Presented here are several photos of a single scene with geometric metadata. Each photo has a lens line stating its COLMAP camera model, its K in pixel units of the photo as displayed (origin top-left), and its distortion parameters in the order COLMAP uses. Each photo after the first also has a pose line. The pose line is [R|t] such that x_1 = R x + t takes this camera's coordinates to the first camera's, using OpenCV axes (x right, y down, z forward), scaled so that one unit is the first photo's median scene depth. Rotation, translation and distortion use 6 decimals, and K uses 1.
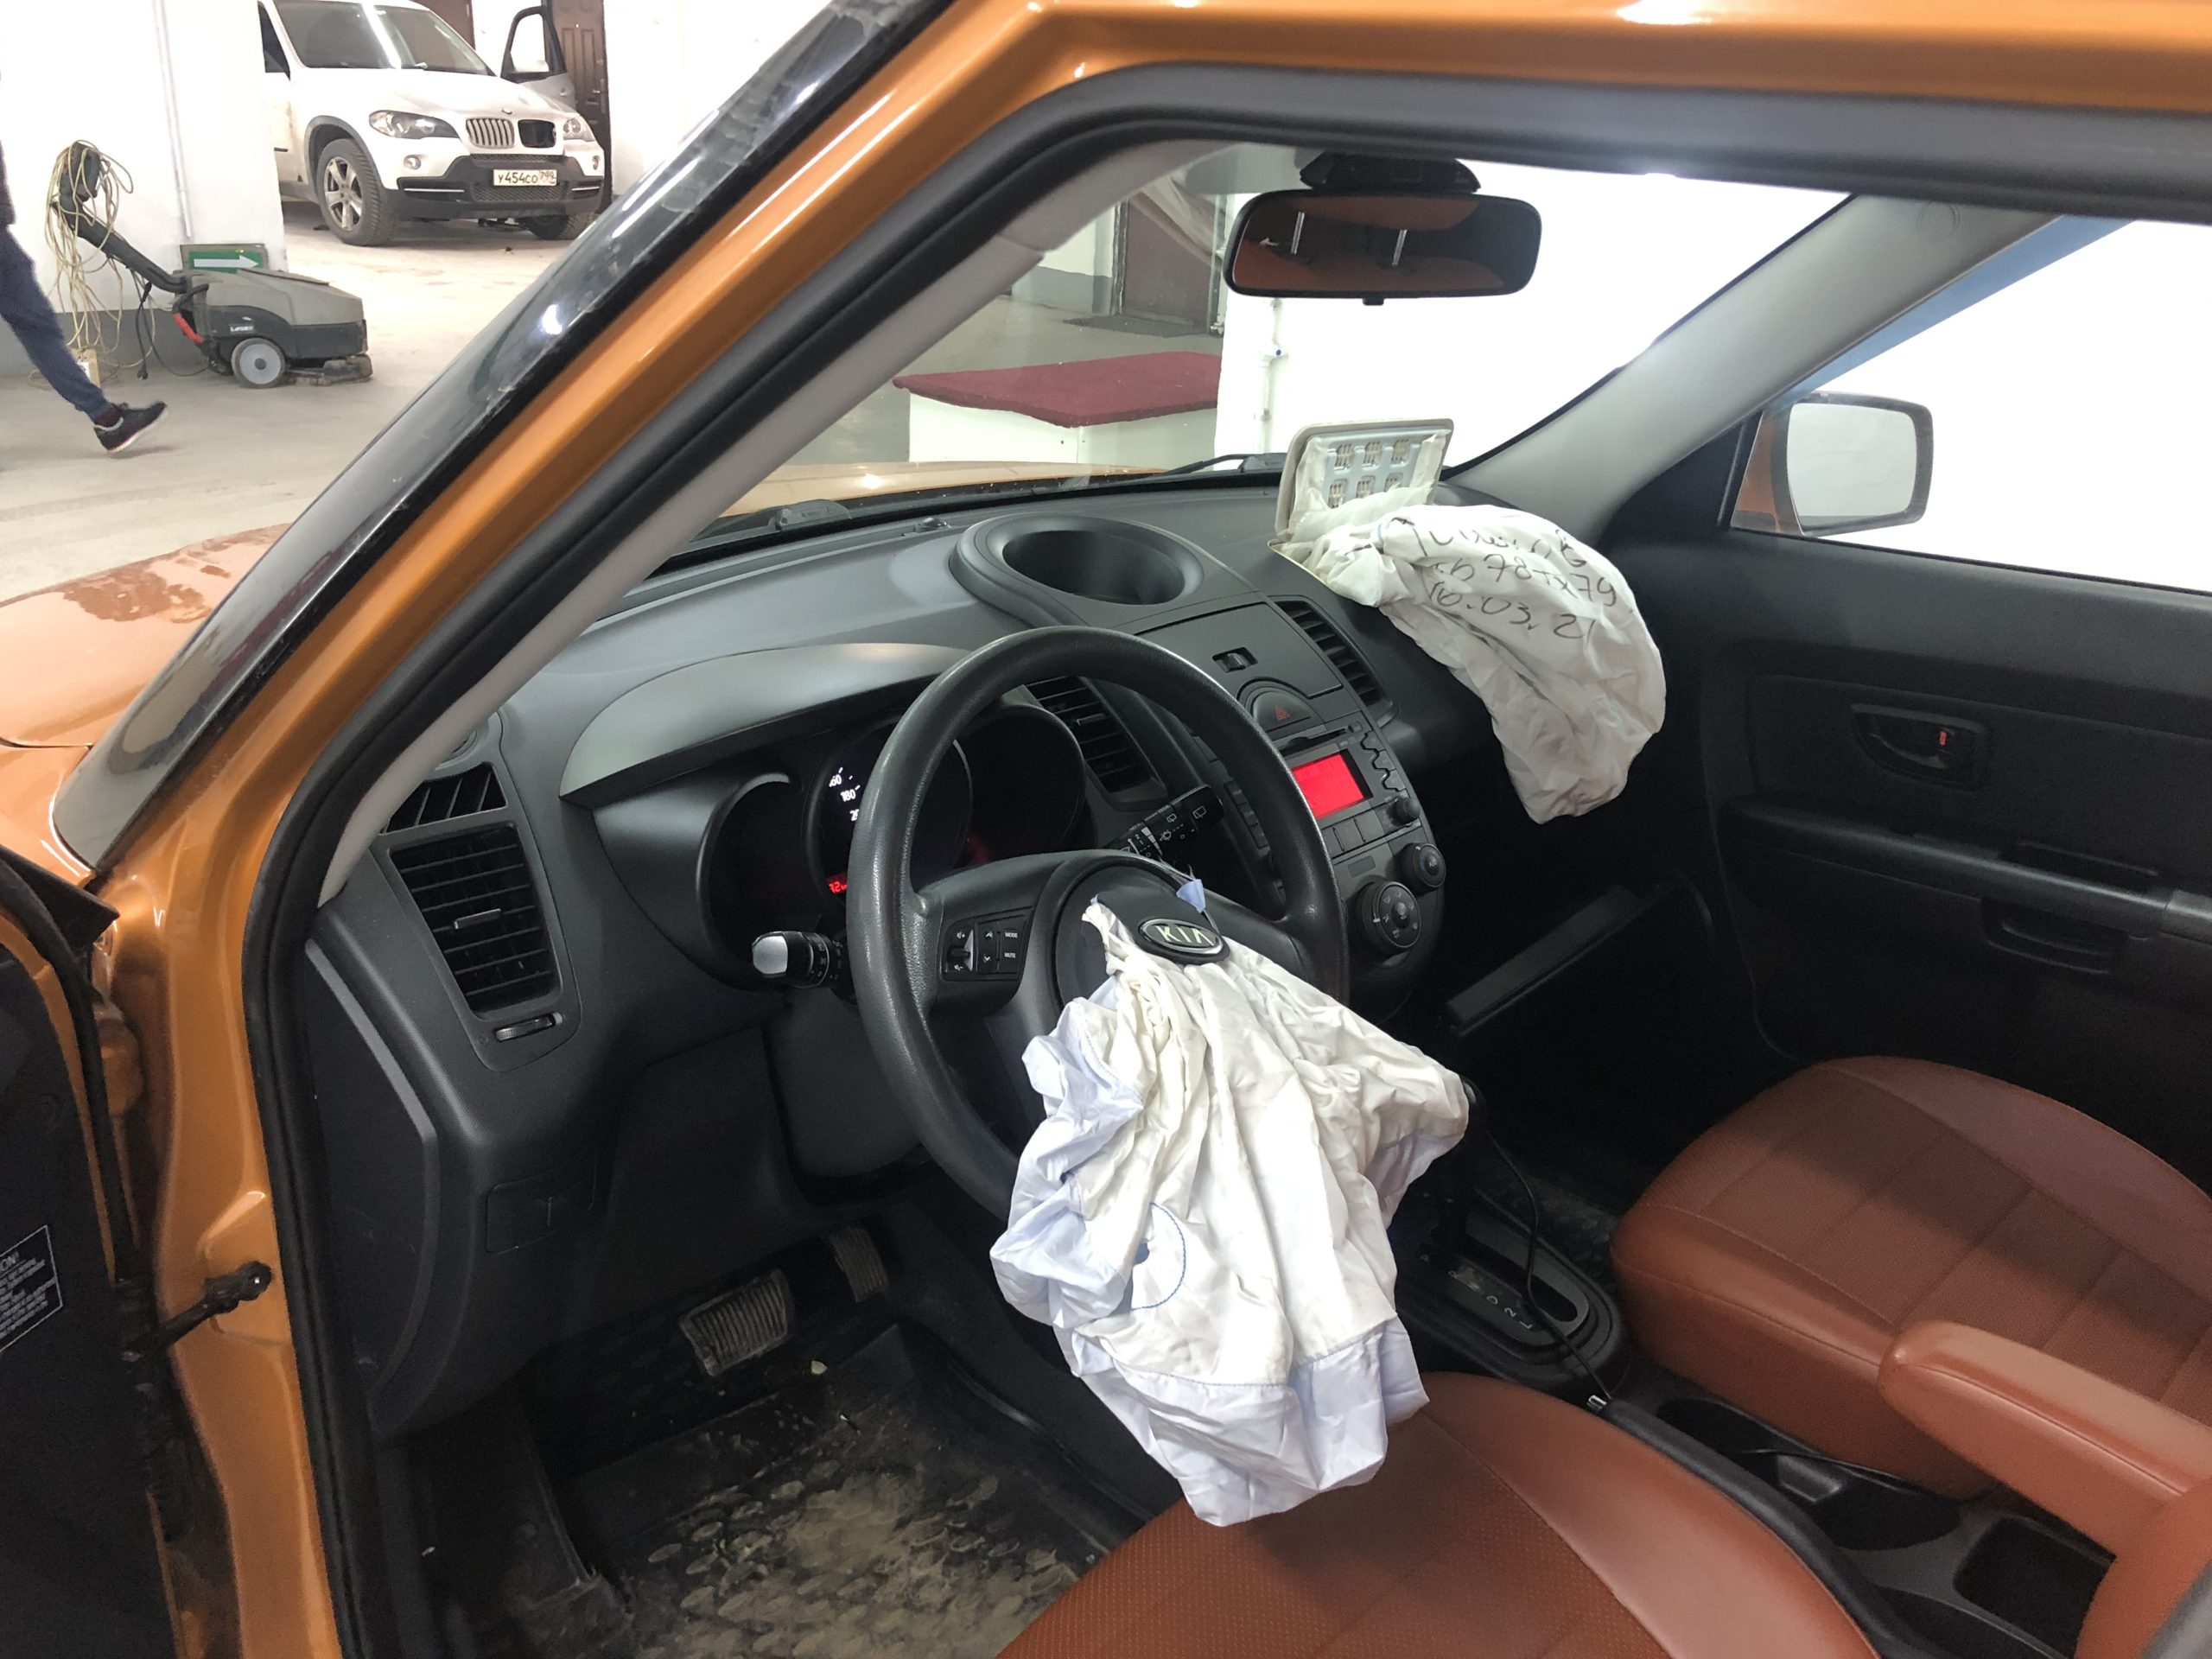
lens RADIAL K [[1824.3, 0, 1107.3], [0, 1824.3, 874.5], [0, 0, 1]] dist [0.119392, -0.285885]
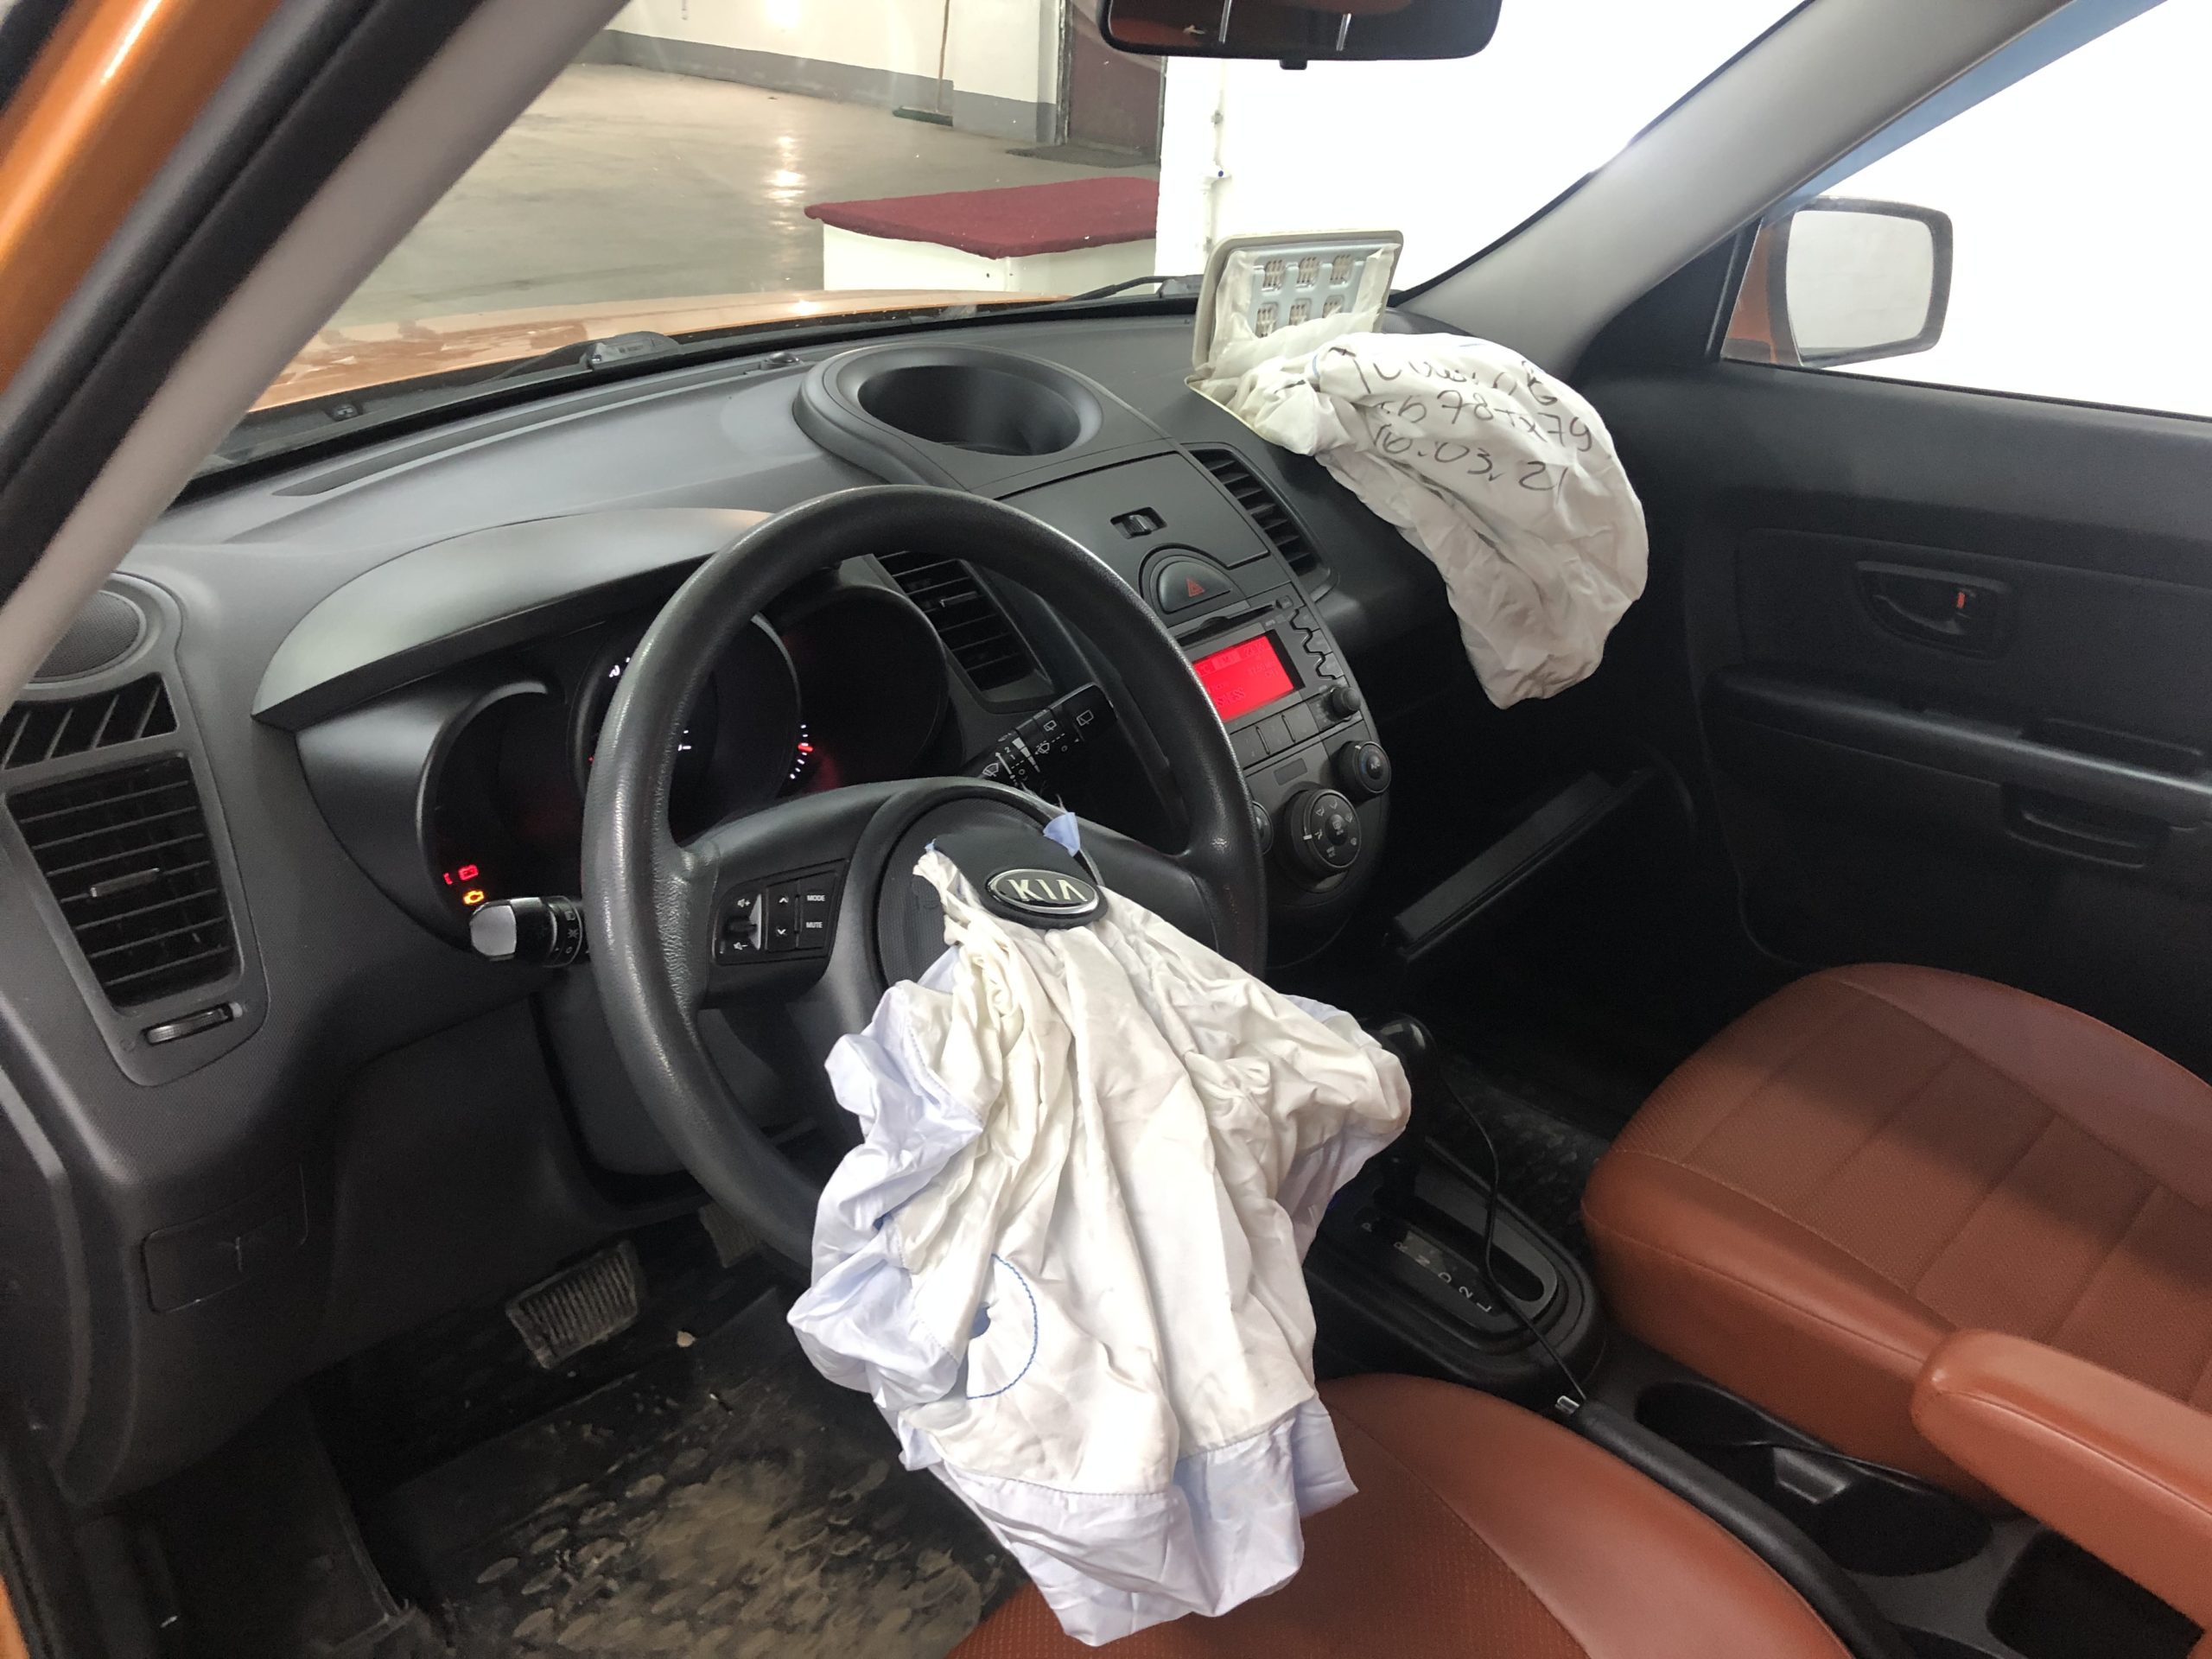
lens RADIAL K [[1824.3, 0, 1107.3], [0, 1824.3, 874.5], [0, 0, 1]] dist [0.119392, -0.285885]
pose [[0.999696, -0.016341, 0.018480, 0.037981], [0.014834, 0.996769, 0.078936, -0.024252], [-0.019710, -0.078638, 0.996708, 0.158768]]
